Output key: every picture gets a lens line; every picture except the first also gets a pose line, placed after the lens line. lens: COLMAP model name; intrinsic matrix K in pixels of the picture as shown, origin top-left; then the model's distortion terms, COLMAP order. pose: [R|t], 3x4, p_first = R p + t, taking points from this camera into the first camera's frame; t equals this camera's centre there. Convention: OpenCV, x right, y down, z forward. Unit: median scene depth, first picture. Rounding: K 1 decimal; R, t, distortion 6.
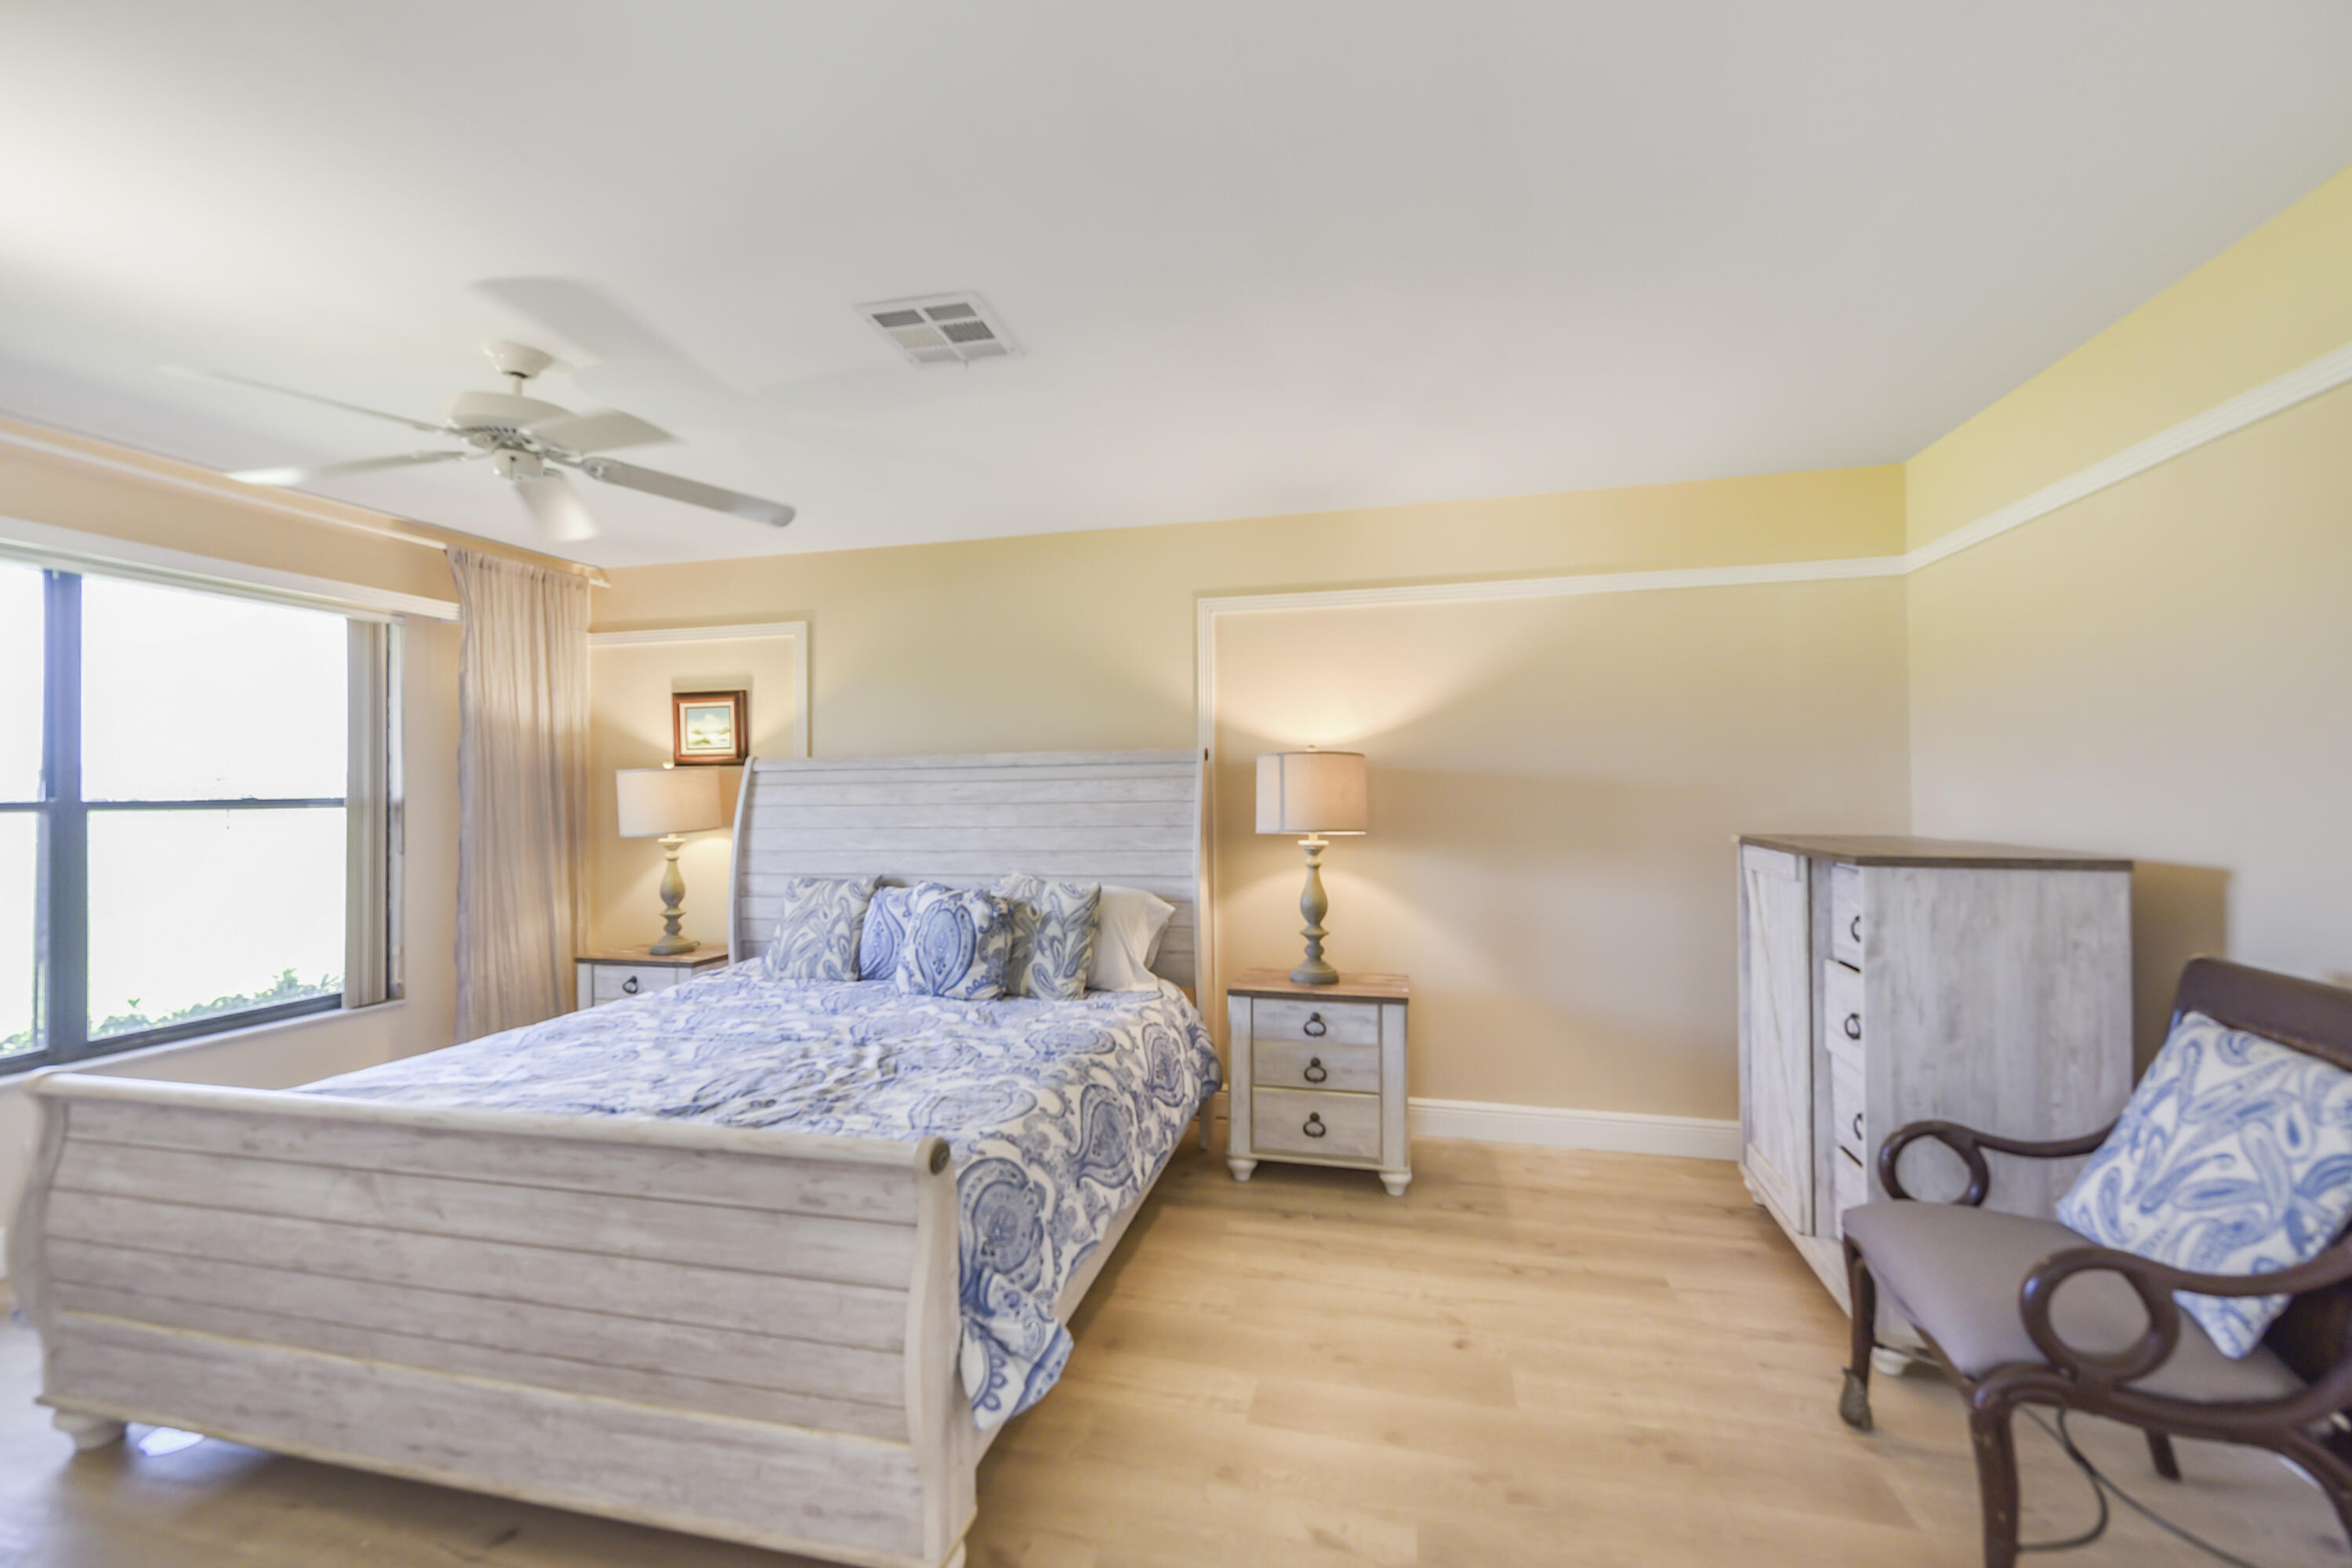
lens RADIAL K [[958.8, 0, 1179.5], [0, 958.8, 776.0], [0, 0, 1]] dist [0.007258, -0.000536]
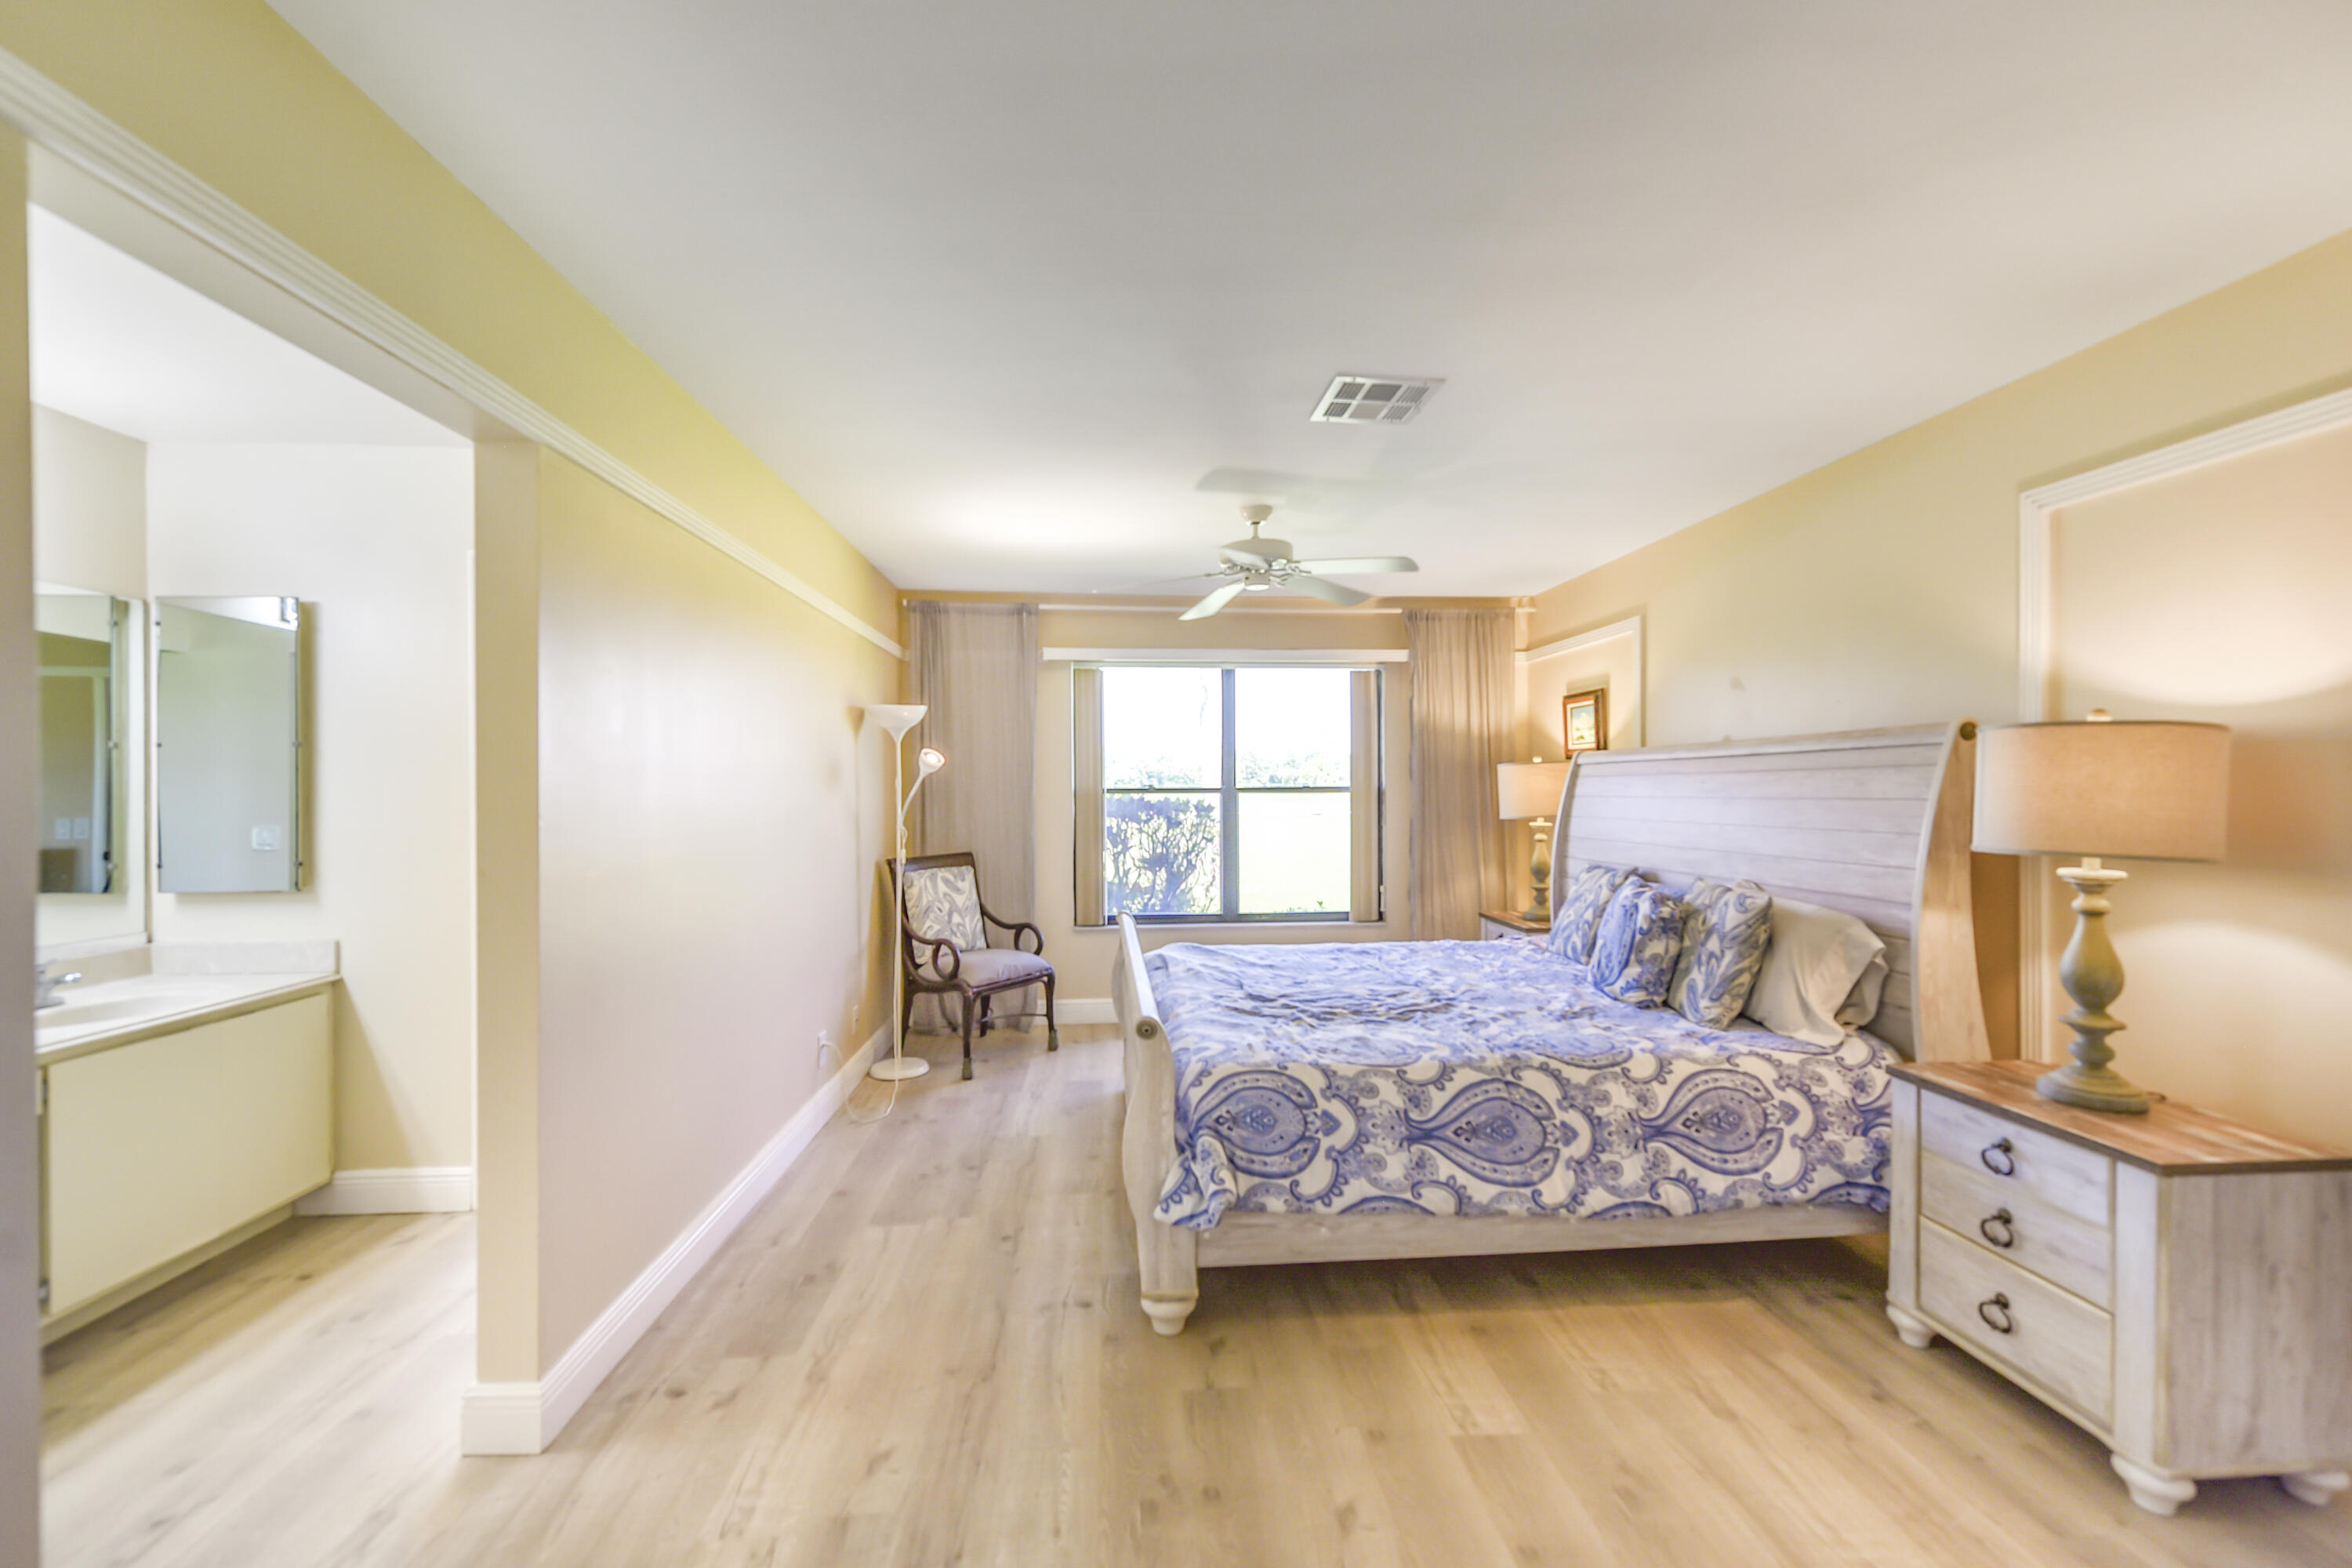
lens RADIAL K [[983.6, 0, 1180.1], [0, 983.6, 781.4], [0, 0, 1]] dist [0.012795, -0.005898]
pose [[0.283721, 0.002143, -0.958905, 0.598426], [0.019606, 0.999776, 0.008036, -0.003928], [0.958707, -0.021080, 0.283615, 0.291867]]
